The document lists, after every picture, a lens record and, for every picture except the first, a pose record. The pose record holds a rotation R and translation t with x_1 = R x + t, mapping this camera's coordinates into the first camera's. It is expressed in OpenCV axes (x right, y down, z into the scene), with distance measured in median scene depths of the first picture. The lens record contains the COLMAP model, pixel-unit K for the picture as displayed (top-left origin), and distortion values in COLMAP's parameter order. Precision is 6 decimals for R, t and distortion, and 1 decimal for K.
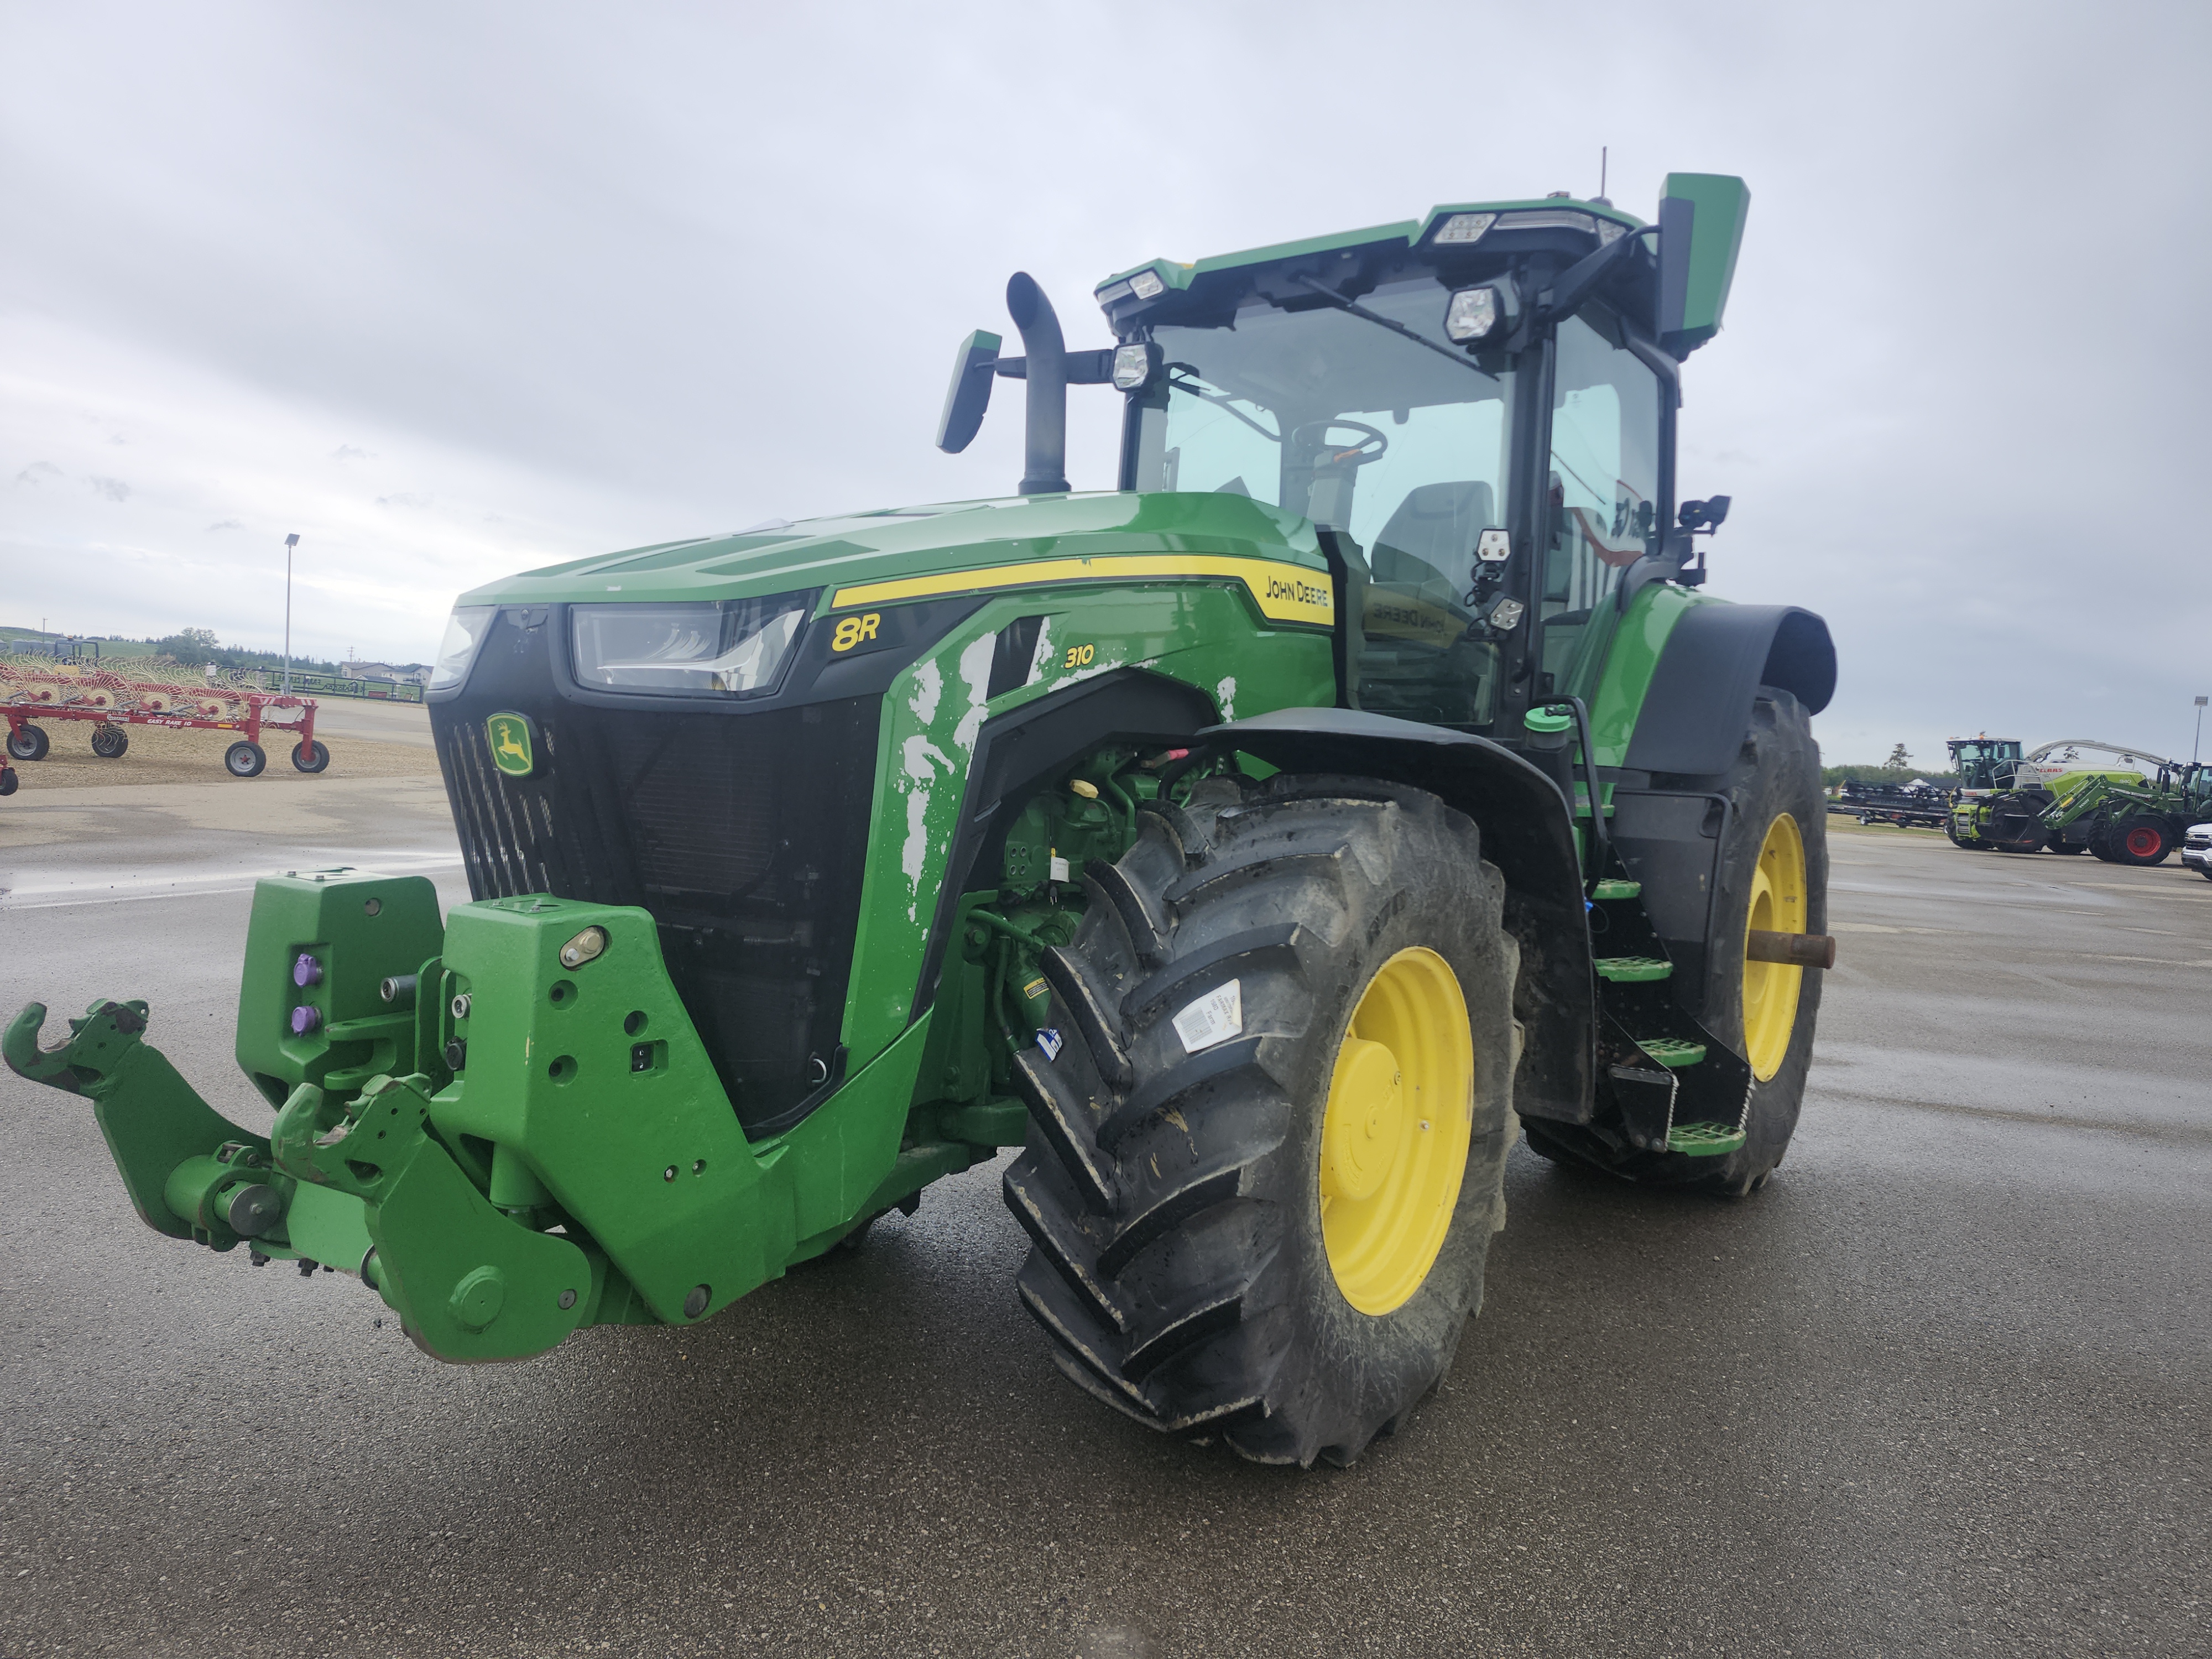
lens RADIAL K [[1516.8, 0, 1103.8], [0, 1516.8, 794.6], [0, 0, 1]] dist [0.091018, -0.097783]
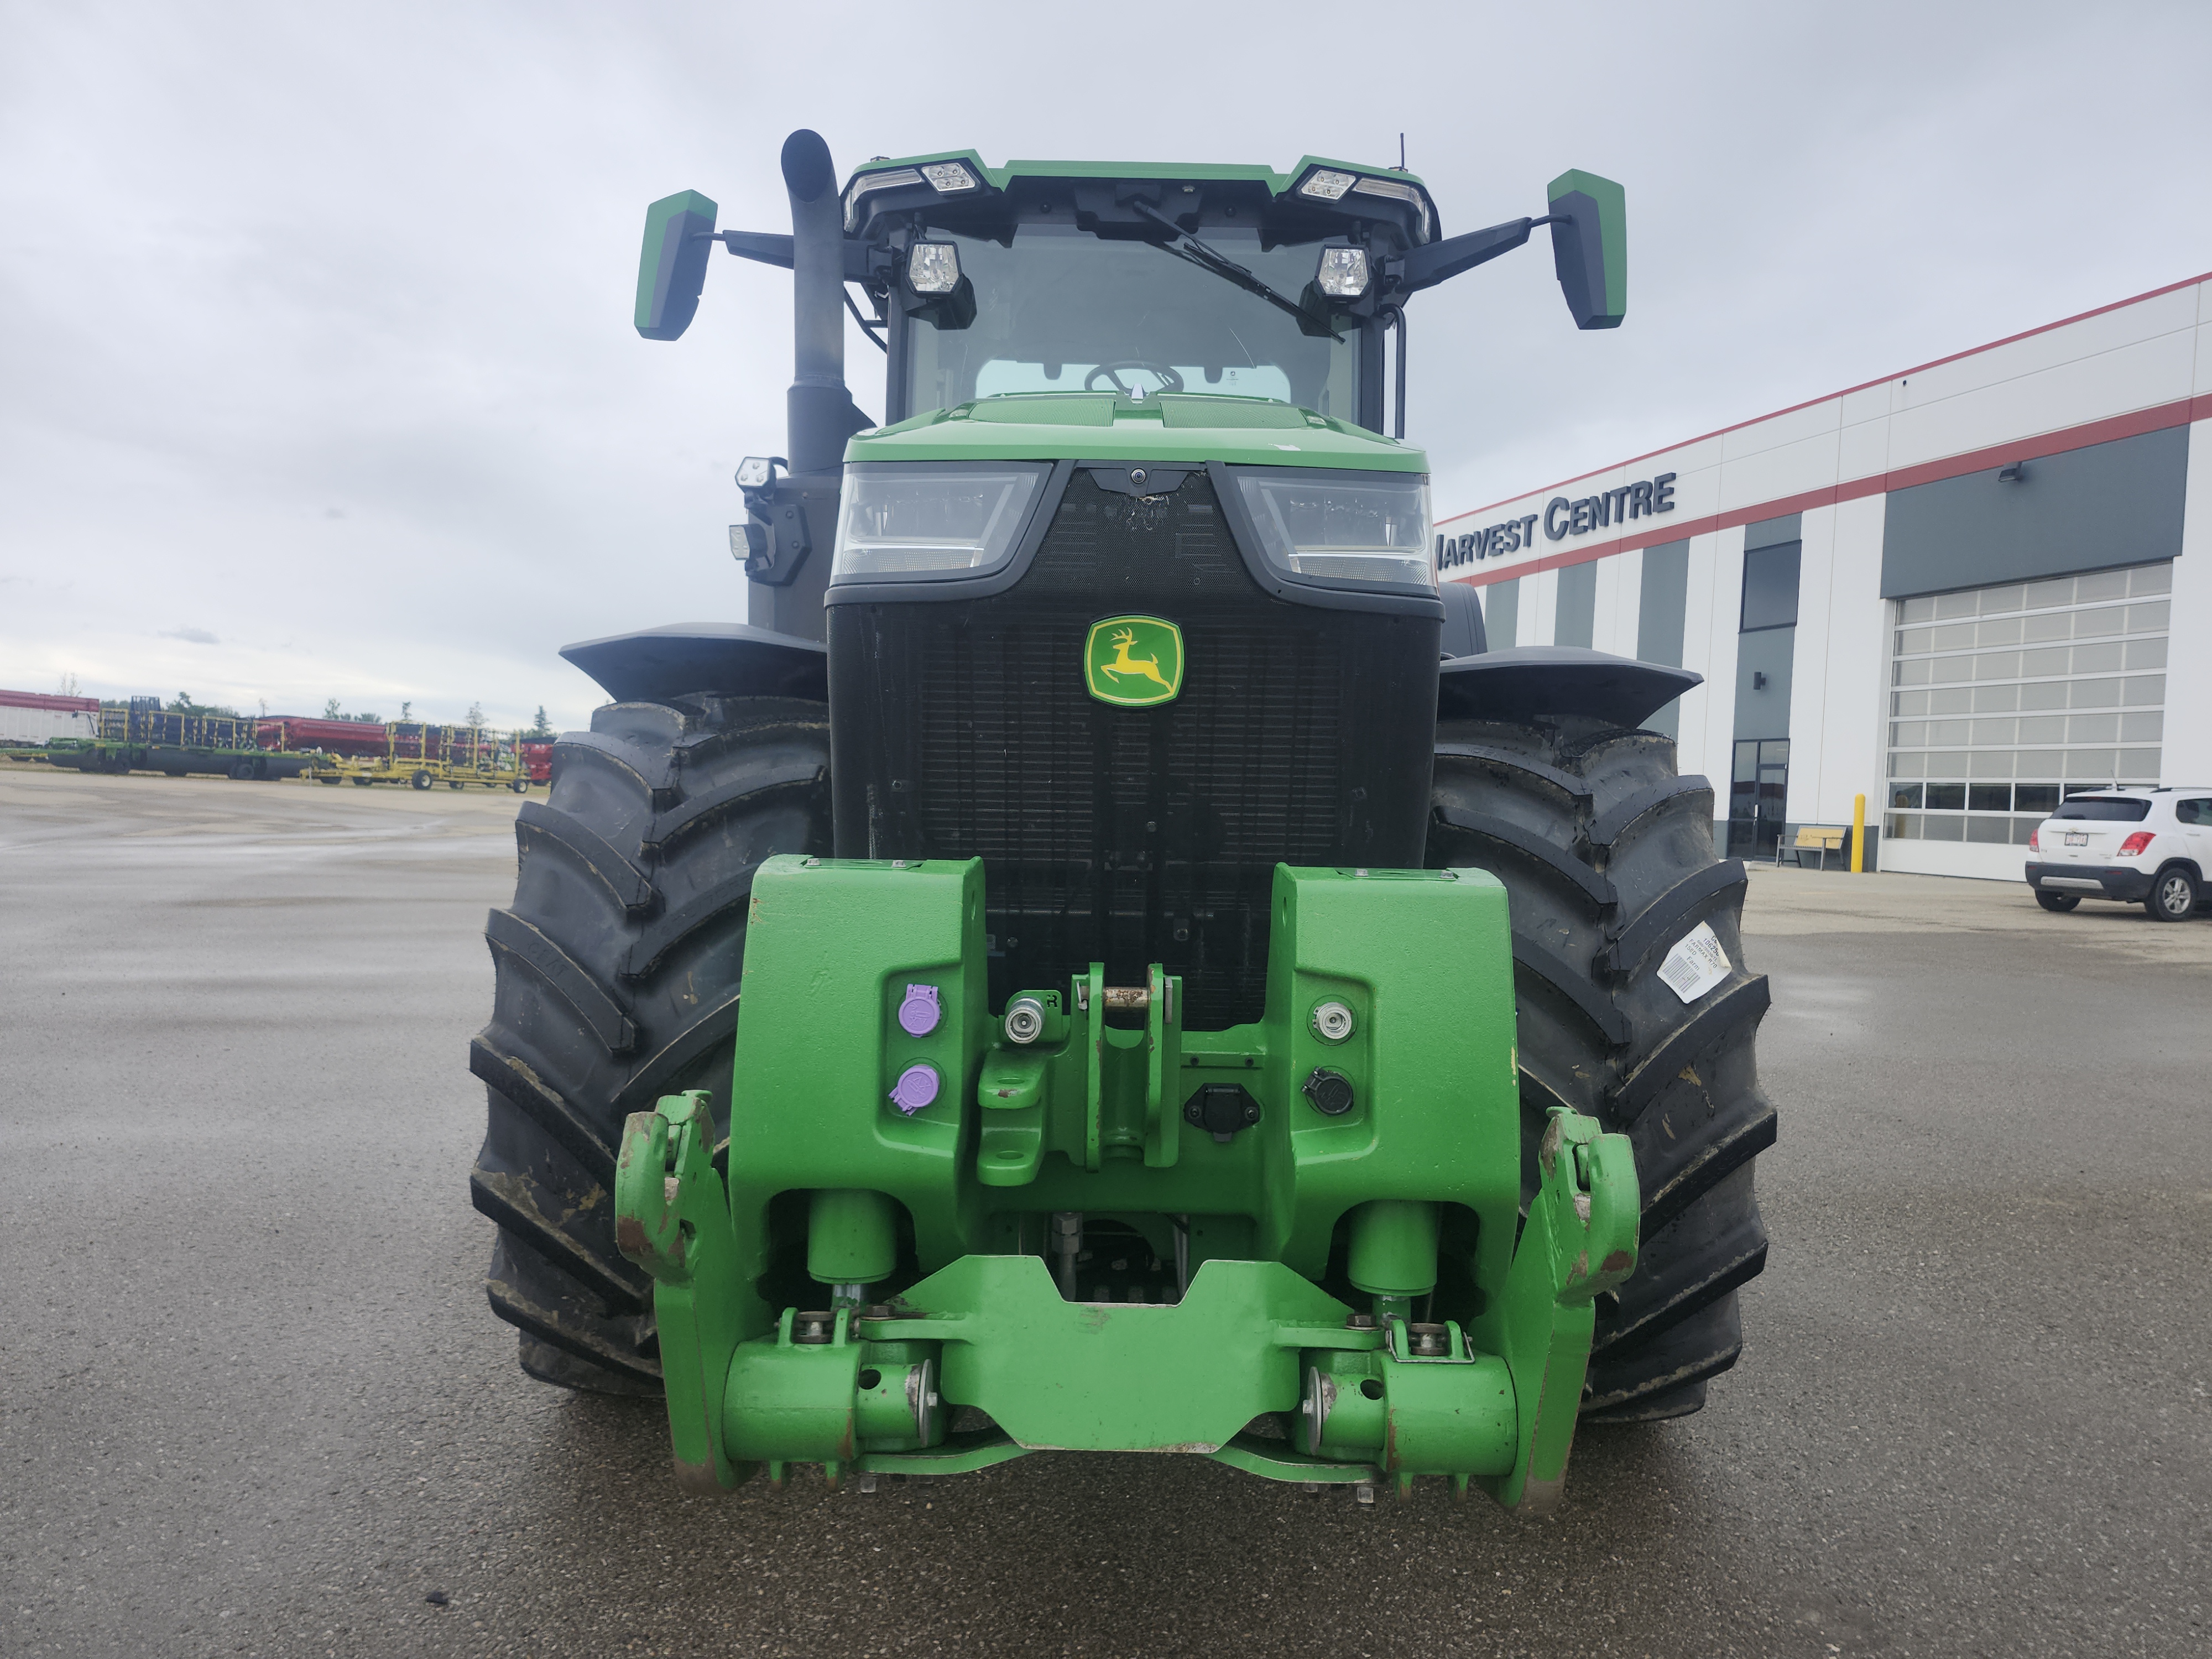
lens RADIAL K [[1516.8, 0, 1103.8], [0, 1516.8, 794.6], [0, 0, 1]] dist [0.091018, -0.097783]
pose [[0.822460, -0.031273, 0.567963, -0.439589], [0.026272, 0.999510, 0.016991, 0.009043], [-0.568216, 0.000947, 0.822879, 0.240394]]
